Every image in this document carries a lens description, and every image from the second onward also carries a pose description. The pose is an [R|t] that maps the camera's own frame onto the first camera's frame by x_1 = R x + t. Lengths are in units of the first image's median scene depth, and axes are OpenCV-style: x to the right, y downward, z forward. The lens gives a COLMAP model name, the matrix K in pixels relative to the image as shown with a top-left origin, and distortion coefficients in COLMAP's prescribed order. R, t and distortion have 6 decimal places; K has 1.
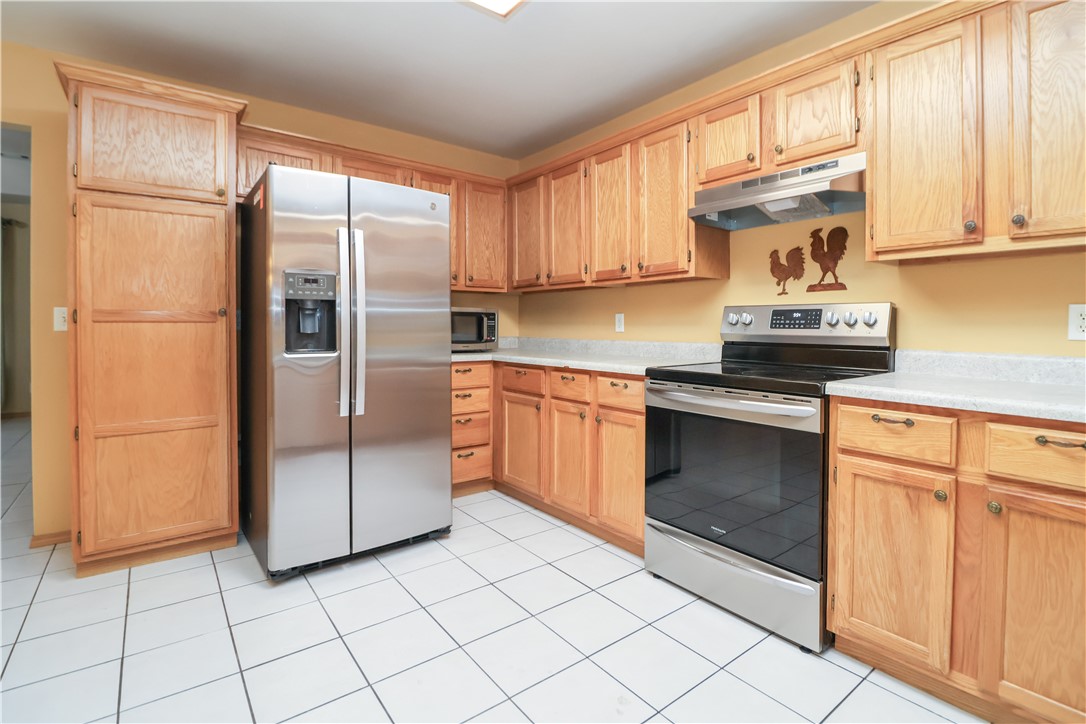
lens RADIAL K [[509.7, 0, 551.5], [0, 509.7, 328.8], [0, 0, 1]] dist [-0.019518, -0.002222]
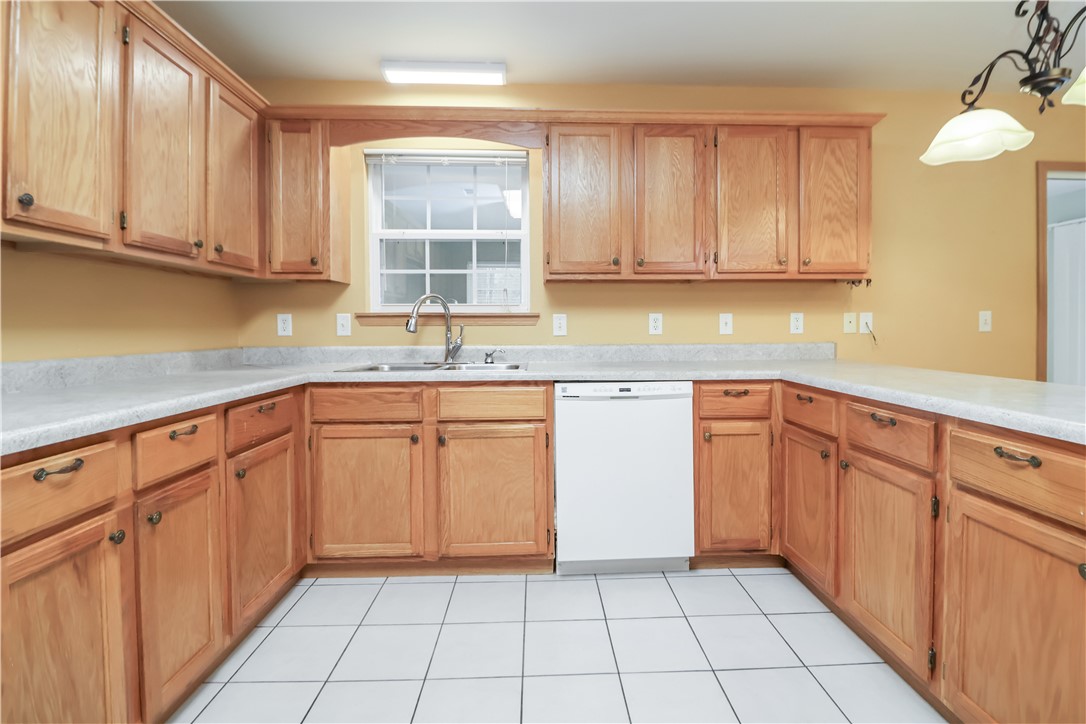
lens RADIAL K [[509.7, 0, 555.7], [0, 509.7, 335.0], [0, 0, 1]] dist [-0.019518, -0.002222]
pose [[-0.821034, -0.006784, 0.570839, -0.166623], [0.008801, 0.999660, 0.024538, -0.005115], [-0.570811, 0.025171, -0.820695, 0.793283]]
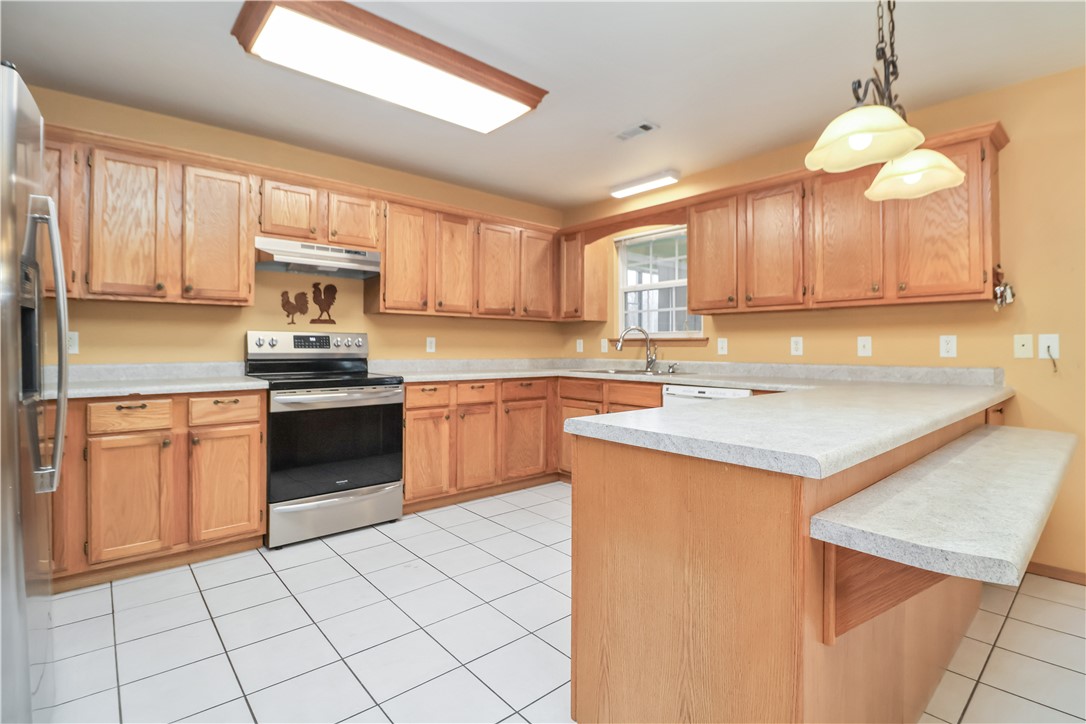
lens RADIAL K [[509.7, 0, 561.0], [0, 509.7, 345.0], [0, 0, 1]] dist [-0.019518, -0.002222]
pose [[-0.084314, 0.002370, 0.996436, -1.085446], [0.005743, 0.999982, -0.001892, -0.003903], [-0.996423, 0.005563, -0.084326, 0.418123]]
